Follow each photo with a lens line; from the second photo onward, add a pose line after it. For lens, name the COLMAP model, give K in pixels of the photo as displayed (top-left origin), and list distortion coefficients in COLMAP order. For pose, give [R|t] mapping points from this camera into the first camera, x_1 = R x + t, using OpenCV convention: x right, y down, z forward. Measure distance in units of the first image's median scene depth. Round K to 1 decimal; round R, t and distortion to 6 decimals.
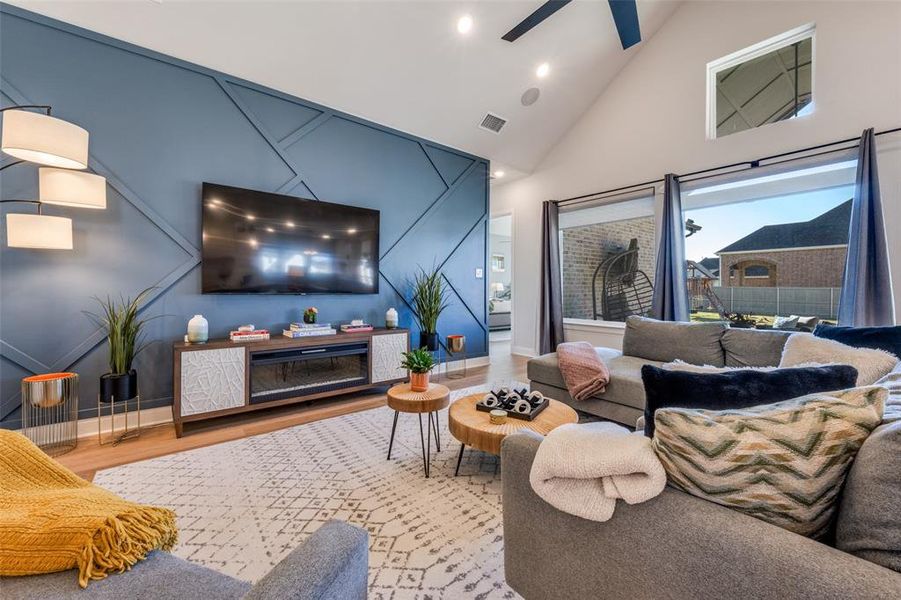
lens RADIAL K [[359.4, 0, 448.0], [0, 359.4, 291.0], [0, 0, 1]] dist [-0.004155, 0.000805]
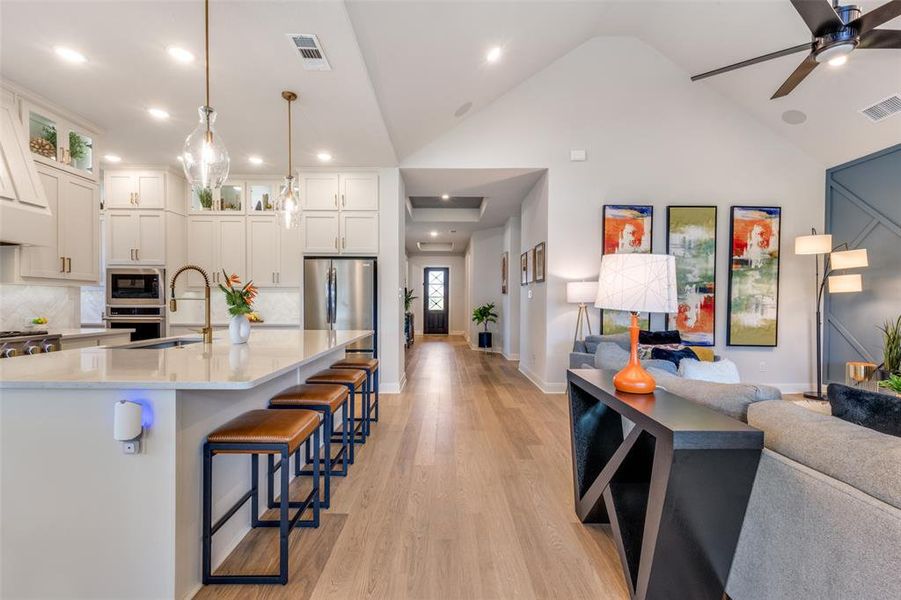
lens RADIAL K [[400.1, 0, 450.6], [0, 400.1, 305.6], [0, 0, 1]] dist [0.000664, 0.000367]
pose [[-0.613071, -0.002389, -0.790024, 1.004894], [-0.009291, 0.999948, 0.004186, -0.021751], [0.789973, 0.009906, -0.613061, 0.370365]]
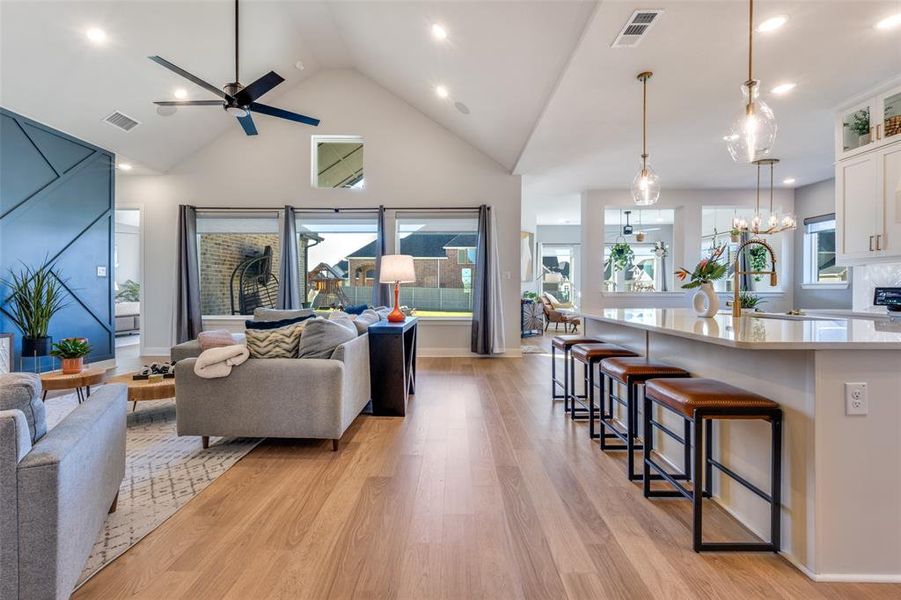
lens RADIAL K [[391.1, 0, 446.2], [0, 391.1, 291.8], [0, 0, 1]] dist [-0.000172, 0.000131]
pose [[0.638611, -0.006382, 0.769503, -0.163610], [0.003317, 0.999979, 0.005540, 0.000787], [-0.769523, -0.000985, 0.638619, -0.454019]]
